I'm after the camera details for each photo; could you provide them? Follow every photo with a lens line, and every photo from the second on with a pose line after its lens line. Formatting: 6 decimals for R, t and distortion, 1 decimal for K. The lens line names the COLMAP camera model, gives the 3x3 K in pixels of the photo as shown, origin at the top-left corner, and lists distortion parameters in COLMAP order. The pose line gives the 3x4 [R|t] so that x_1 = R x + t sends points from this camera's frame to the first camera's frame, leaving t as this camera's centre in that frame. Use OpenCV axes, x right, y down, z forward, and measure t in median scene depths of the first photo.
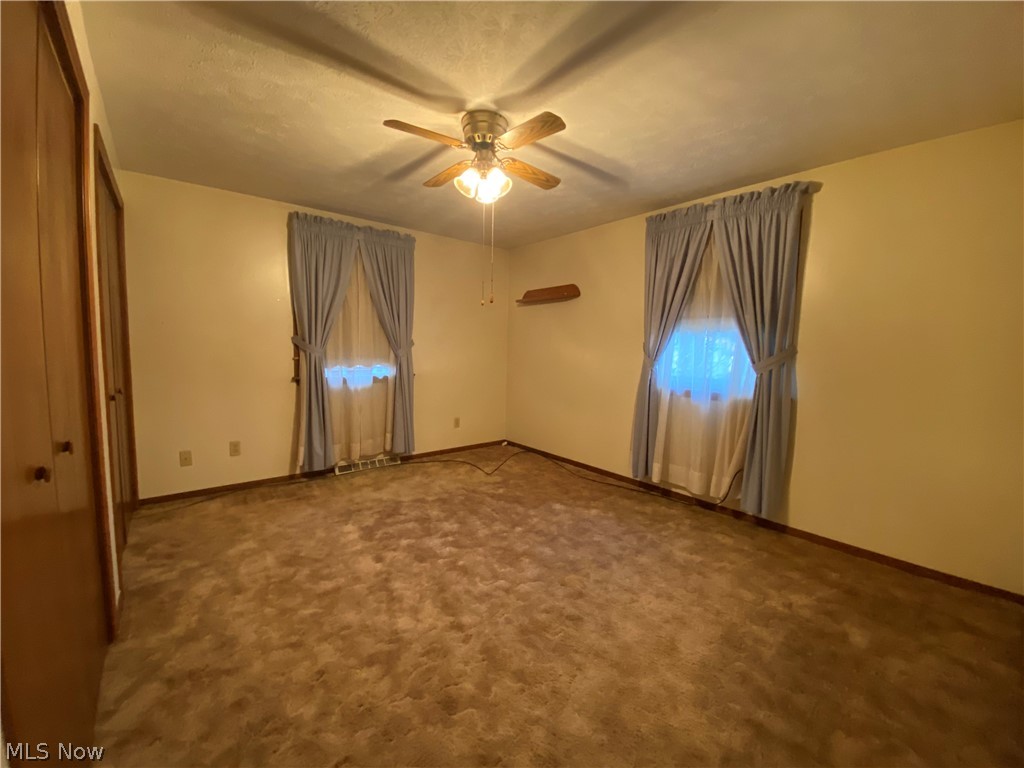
lens RADIAL K [[409.2, 0, 514.9], [0, 409.2, 374.4], [0, 0, 1]] dist [0.011227, -0.015599]
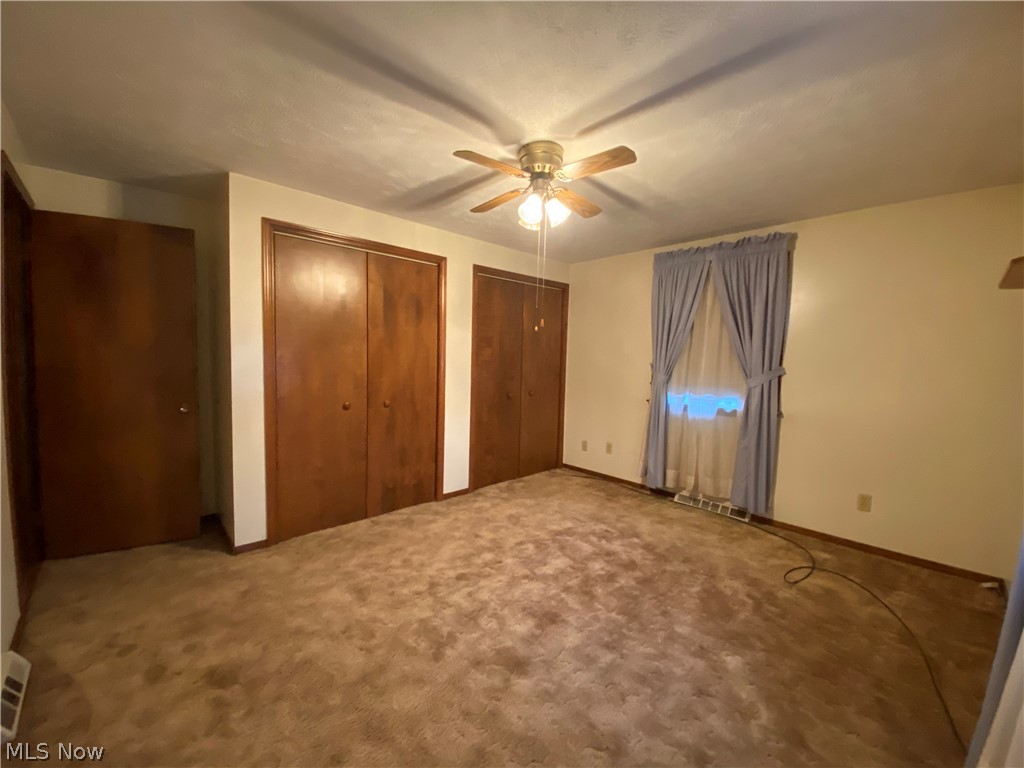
lens RADIAL K [[409.2, 0, 510.4], [0, 409.2, 374.5], [0, 0, 1]] dist [0.011227, -0.015599]
pose [[0.067183, 0.028907, -0.997322, 0.697261], [-0.092434, 0.995462, 0.022627, -0.063175], [0.993450, 0.090666, 0.069550, 0.665188]]
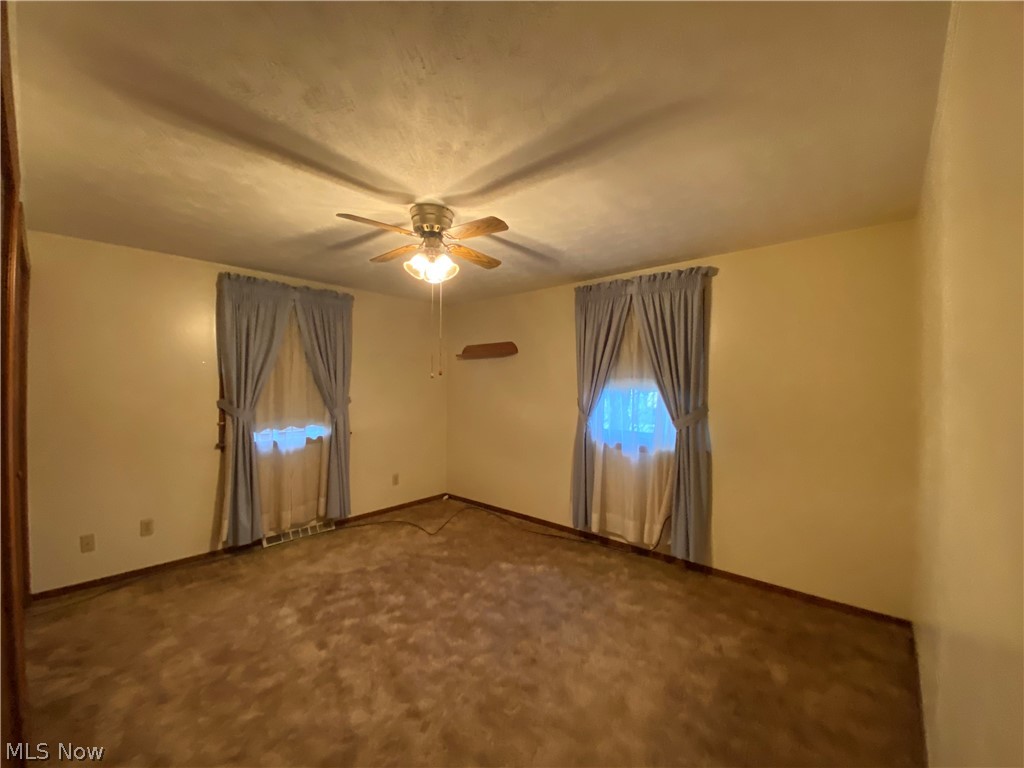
lens RADIAL K [[409.2, 0, 510.4], [0, 409.2, 373.4], [0, 0, 1]] dist [0.011227, -0.015599]
pose [[0.987577, -0.015623, 0.156355, -0.031869], [0.030079, 0.995440, -0.090521, -0.060154], [-0.154228, 0.094100, 0.983544, -0.045430]]
